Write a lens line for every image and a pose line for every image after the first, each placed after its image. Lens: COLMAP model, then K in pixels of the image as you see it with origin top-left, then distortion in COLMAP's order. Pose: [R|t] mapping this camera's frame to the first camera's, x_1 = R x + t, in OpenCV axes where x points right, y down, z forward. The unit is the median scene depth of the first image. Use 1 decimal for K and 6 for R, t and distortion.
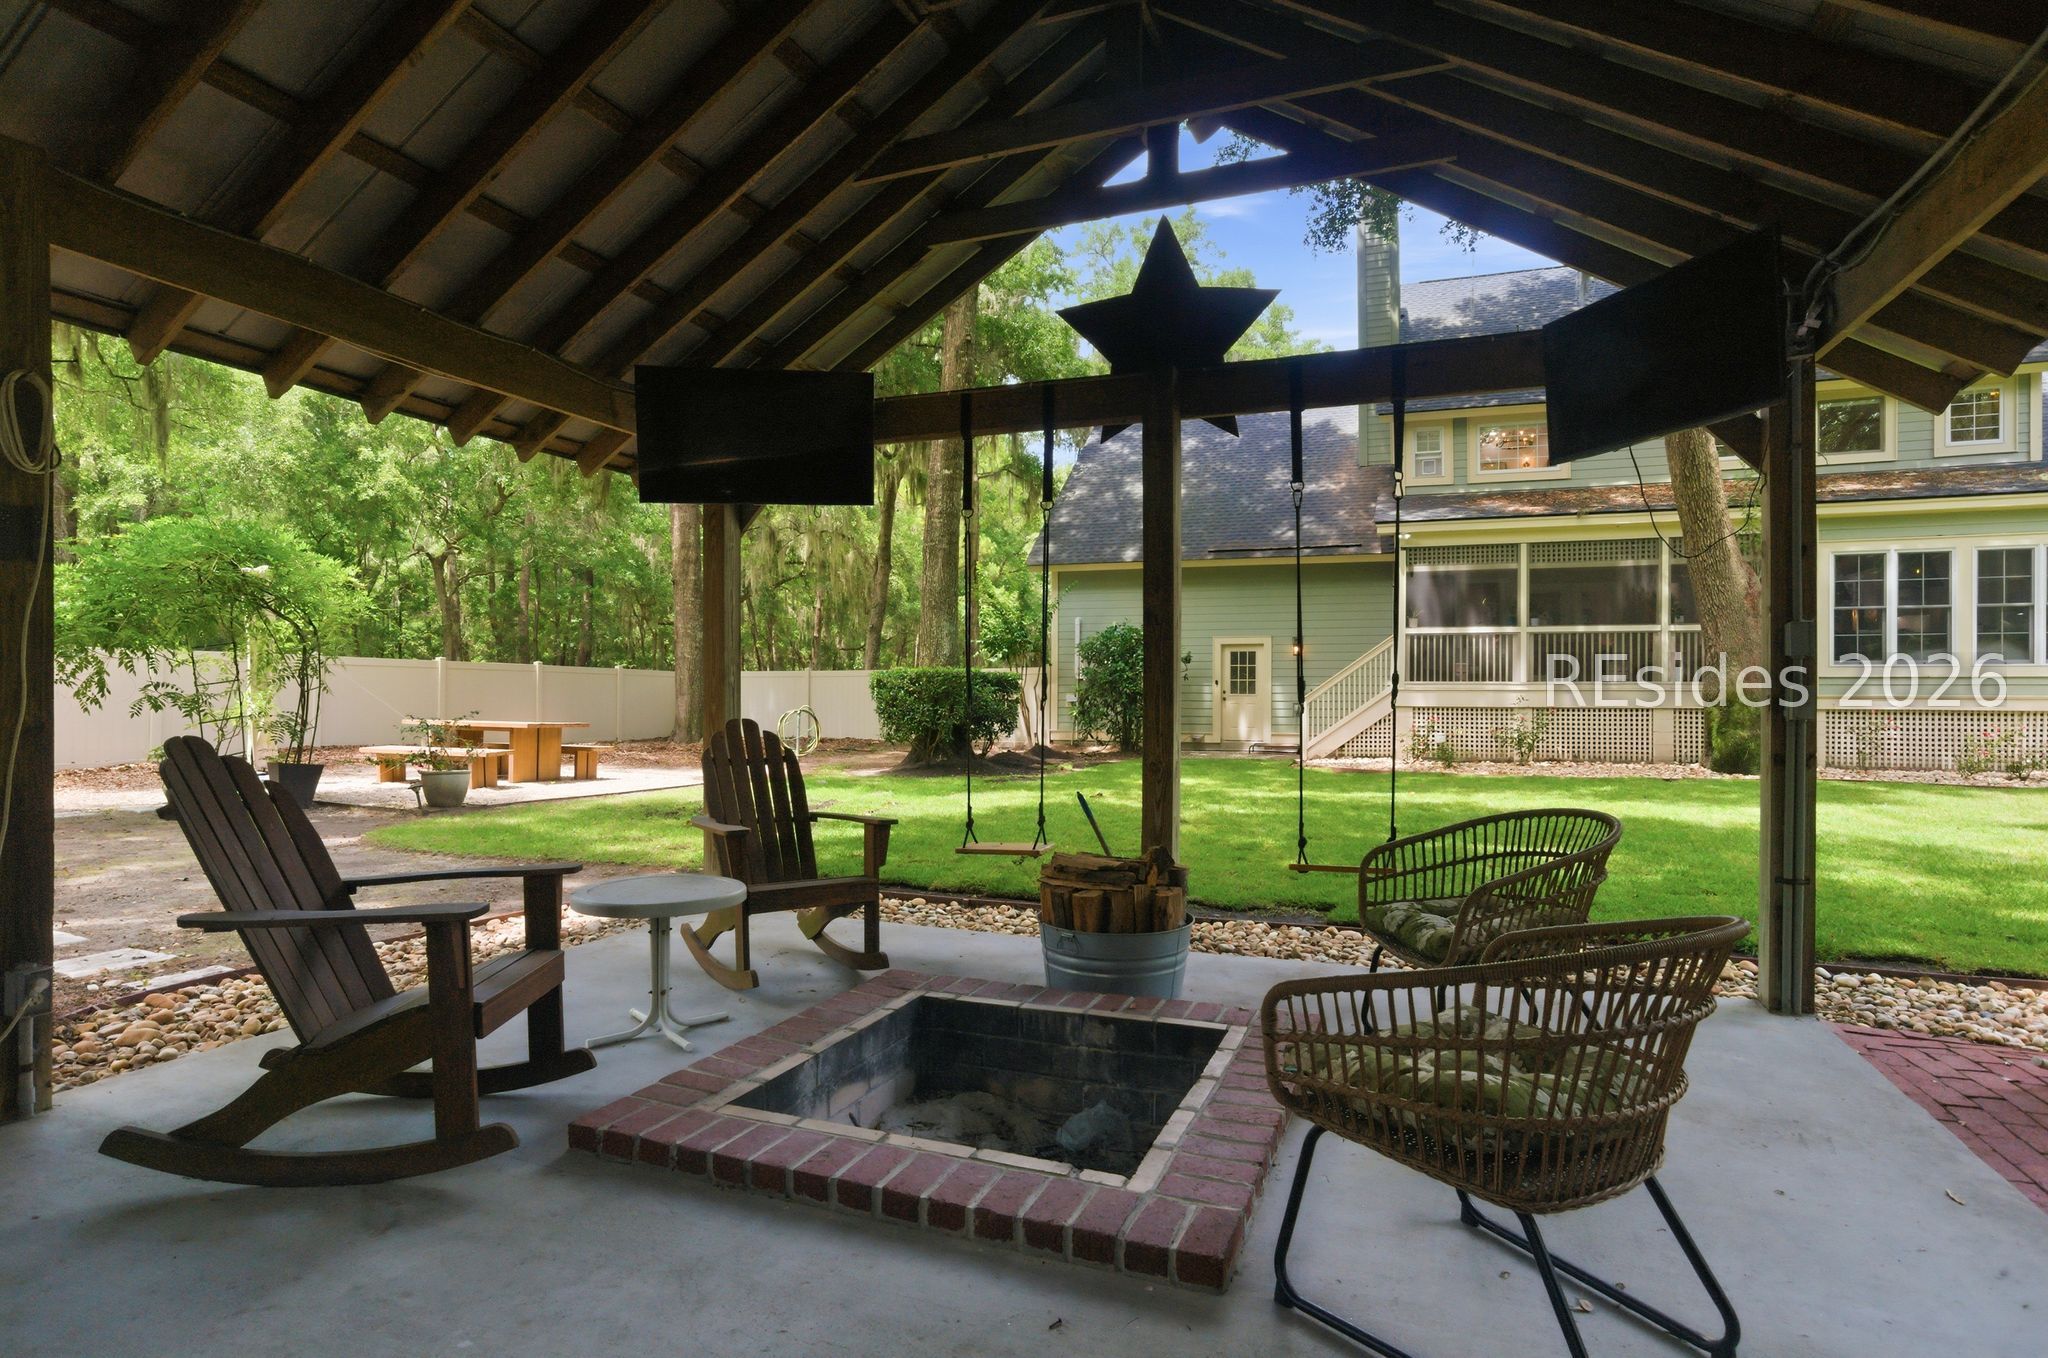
lens RADIAL K [[1038.9, 0, 1024.0], [0, 1038.9, 679.0], [0, 0, 1]] dist [-0.024573, 0.000828]
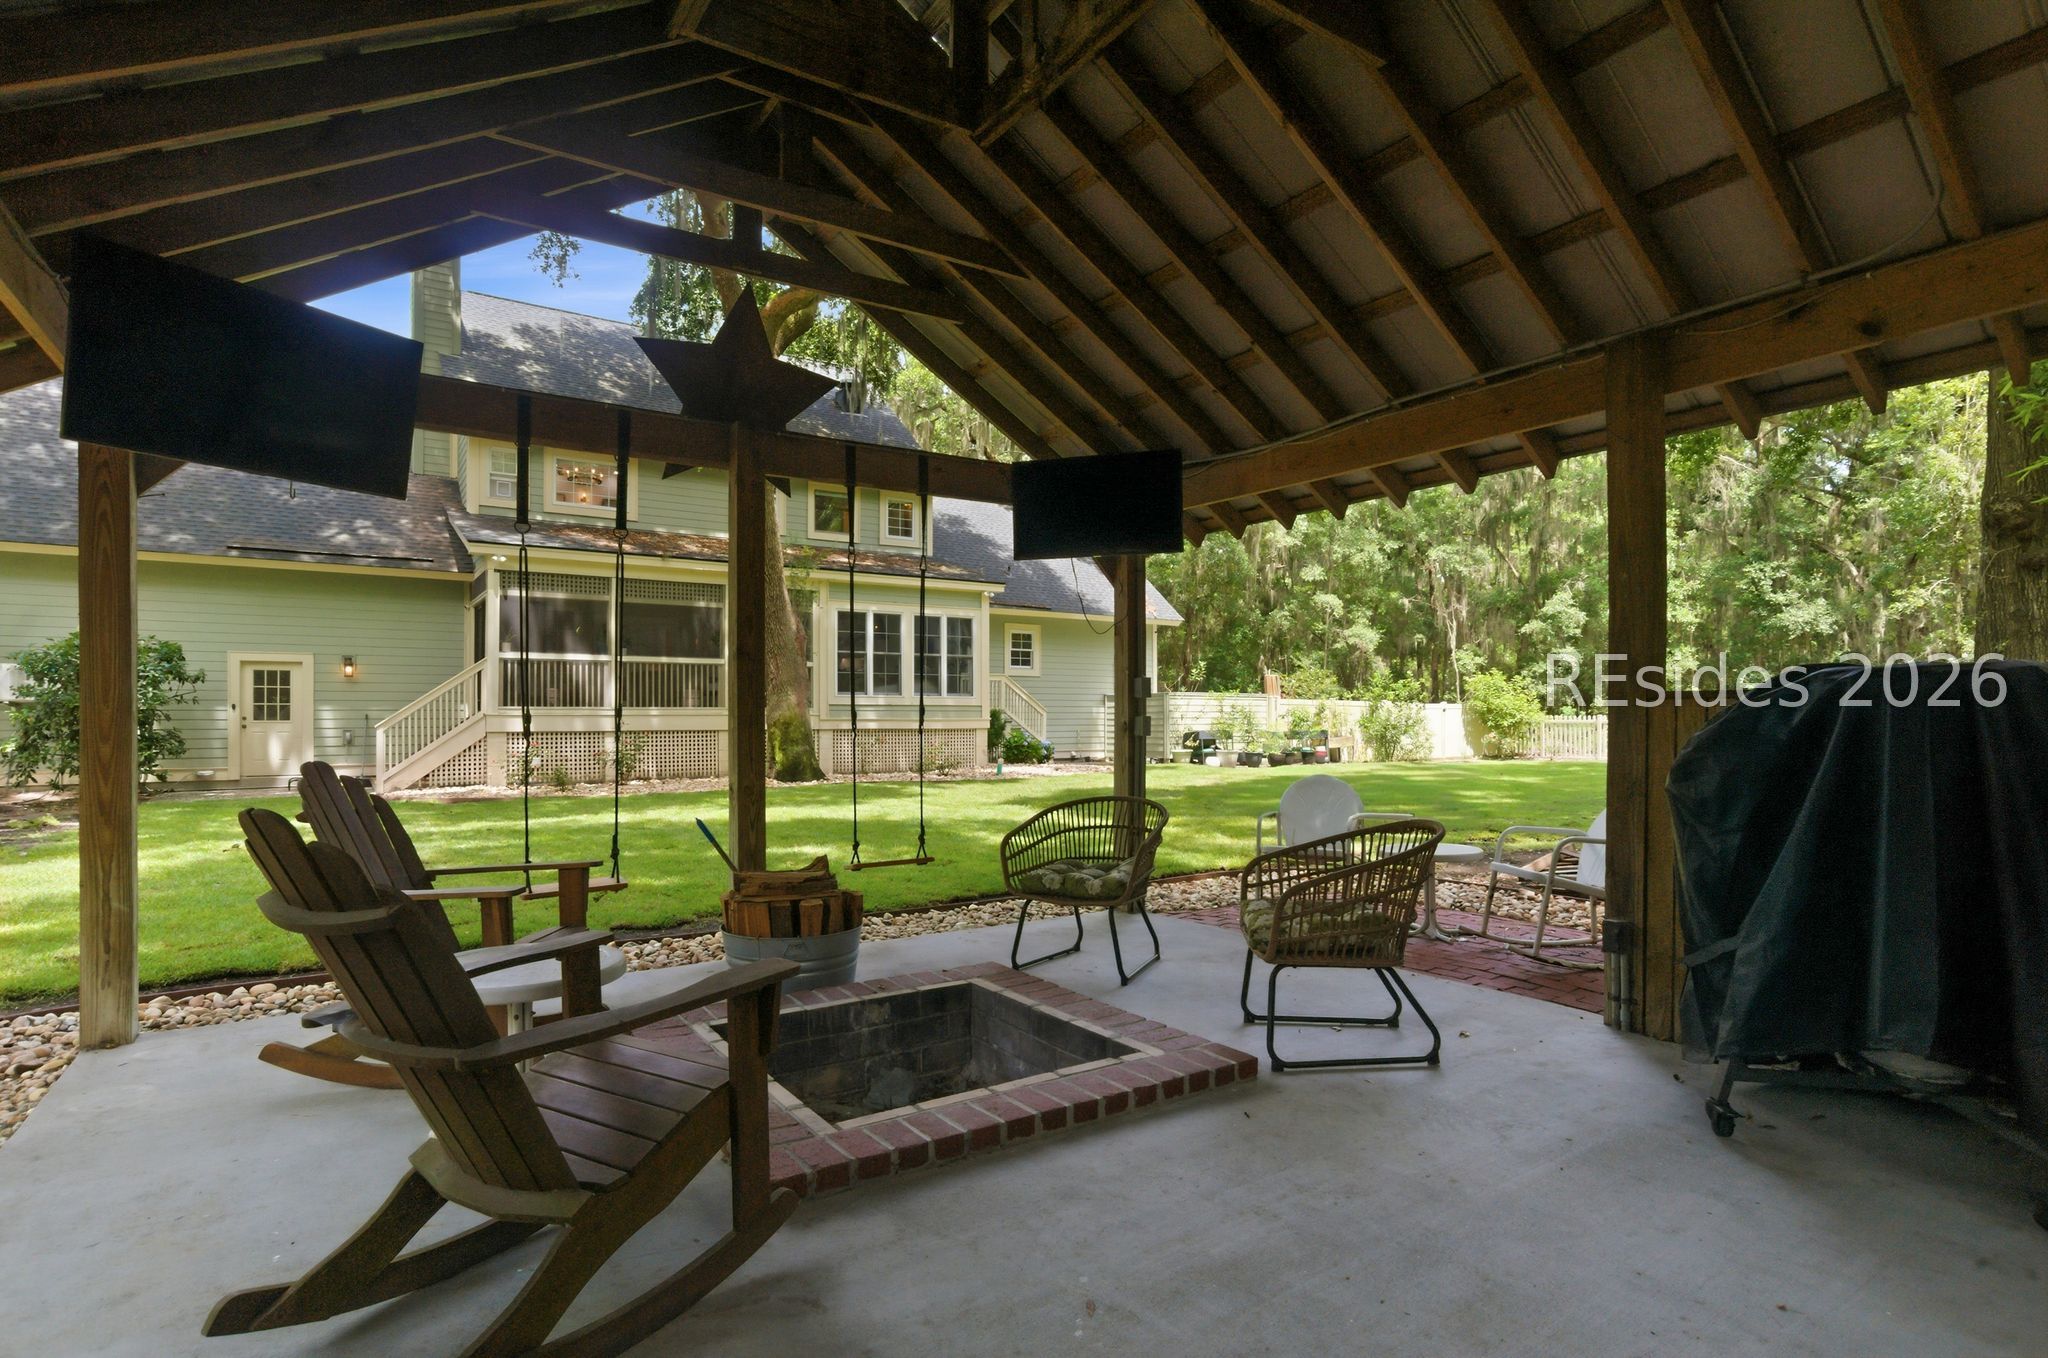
lens RADIAL K [[1037.9, 0, 1025.7], [0, 1037.9, 715.3], [0, 0, 1]] dist [-0.038322, -0.000013]
pose [[0.573910, -0.005178, 0.818902, -0.147977], [-0.005122, 0.999938, 0.009912, -0.001453], [-0.818903, -0.009883, 0.573847, 0.036262]]
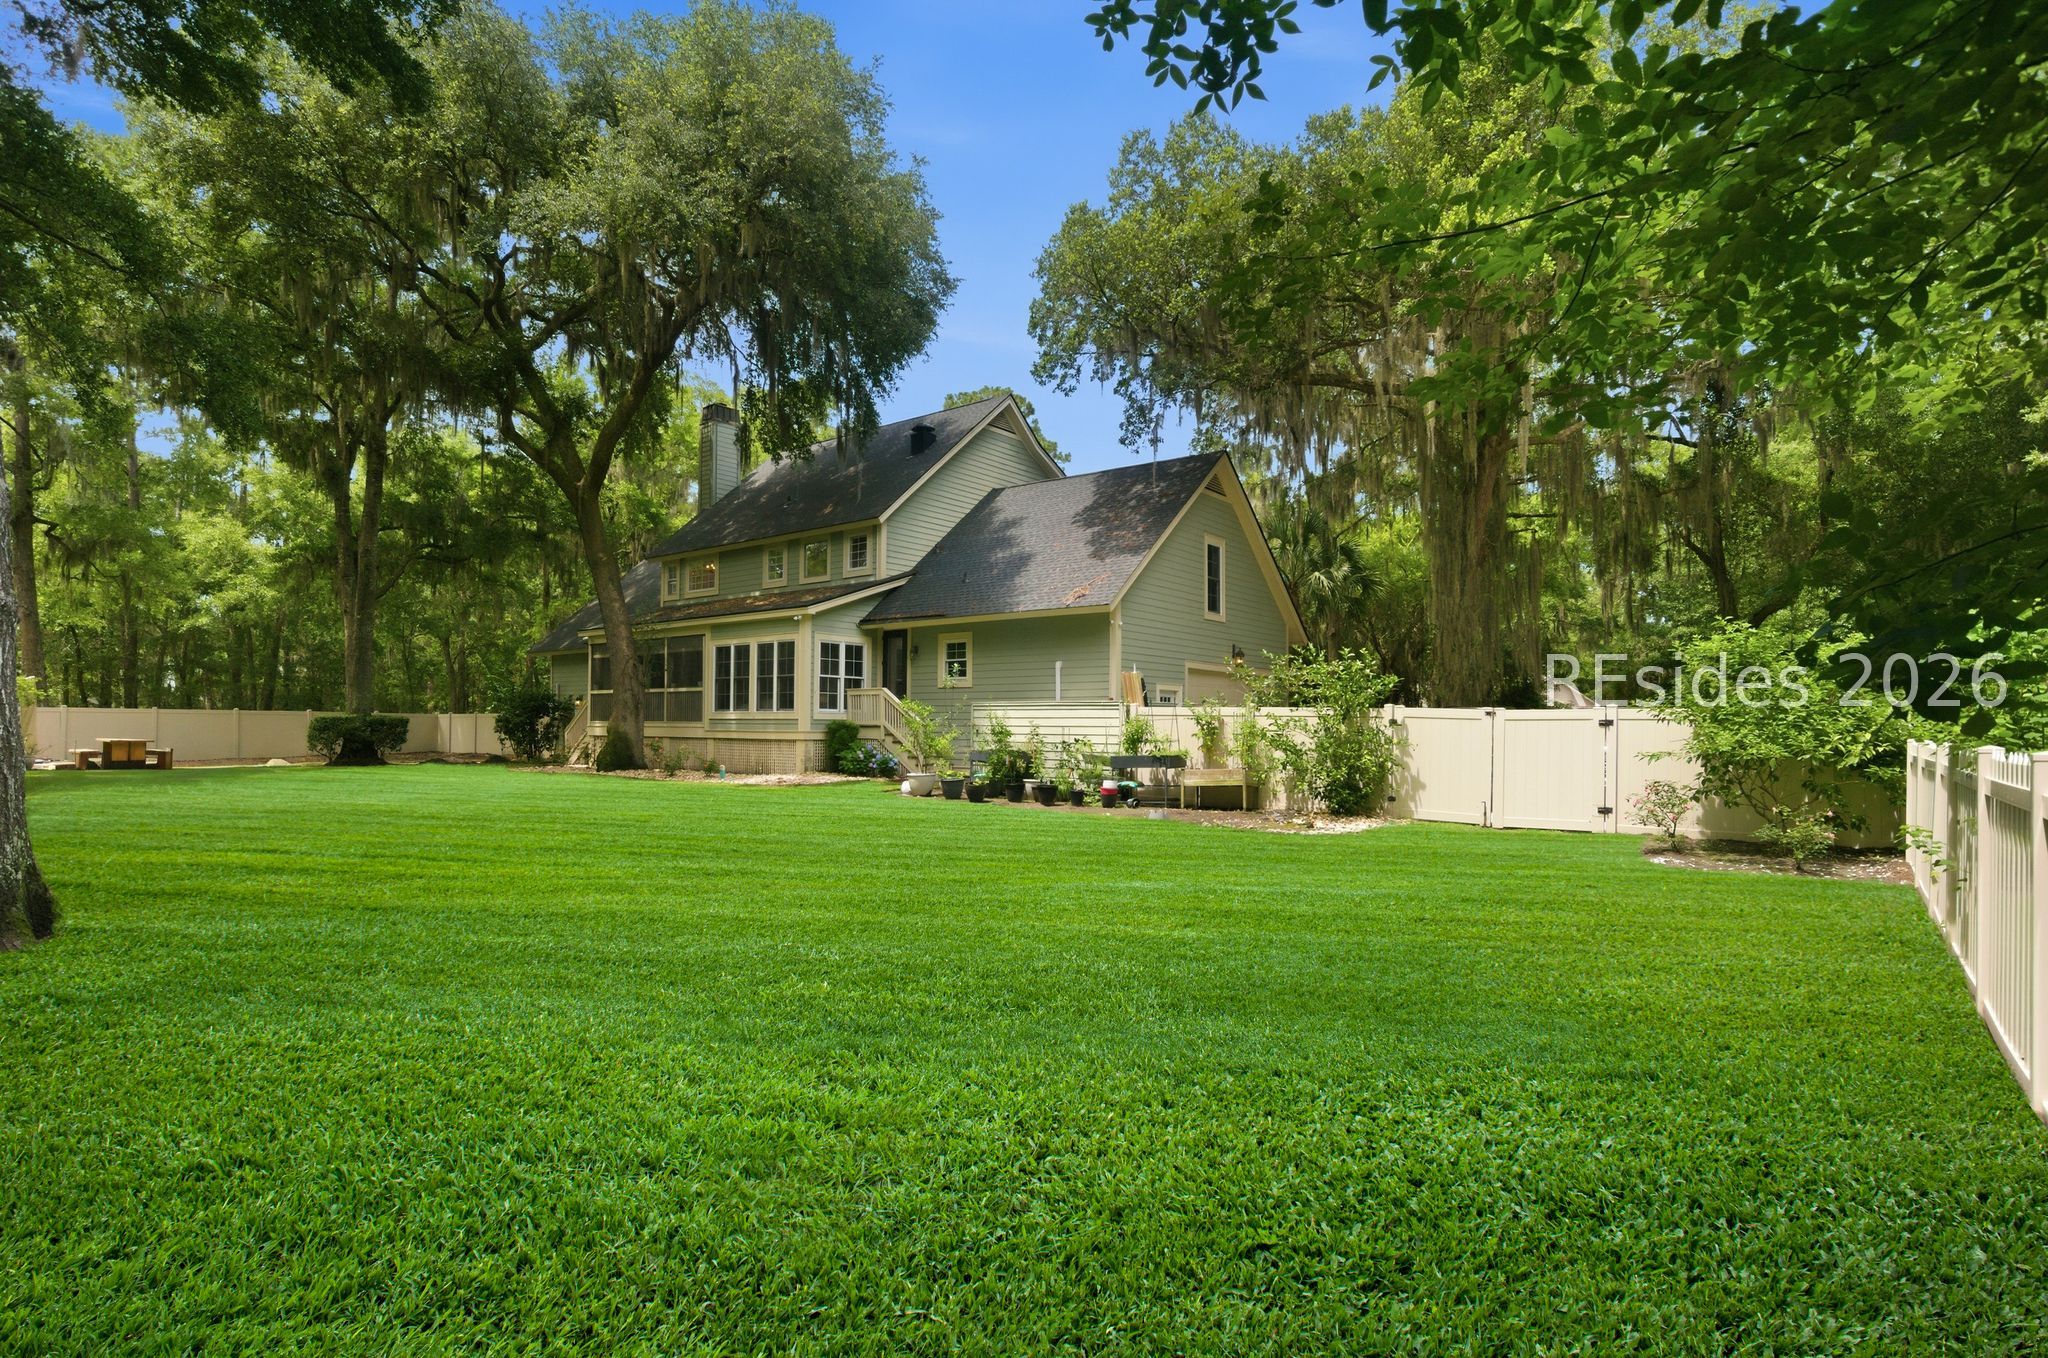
lens RADIAL K [[1037.9, 0, 1025.7], [0, 1037.9, 715.3], [0, 0, 1]] dist [-0.038322, -0.000013]
pose [[0.946948, -0.004502, -0.321357, 1.669971], [0.007244, 0.999947, 0.007340, -0.014448], [0.321307, -0.009279, 0.946930, -0.434583]]
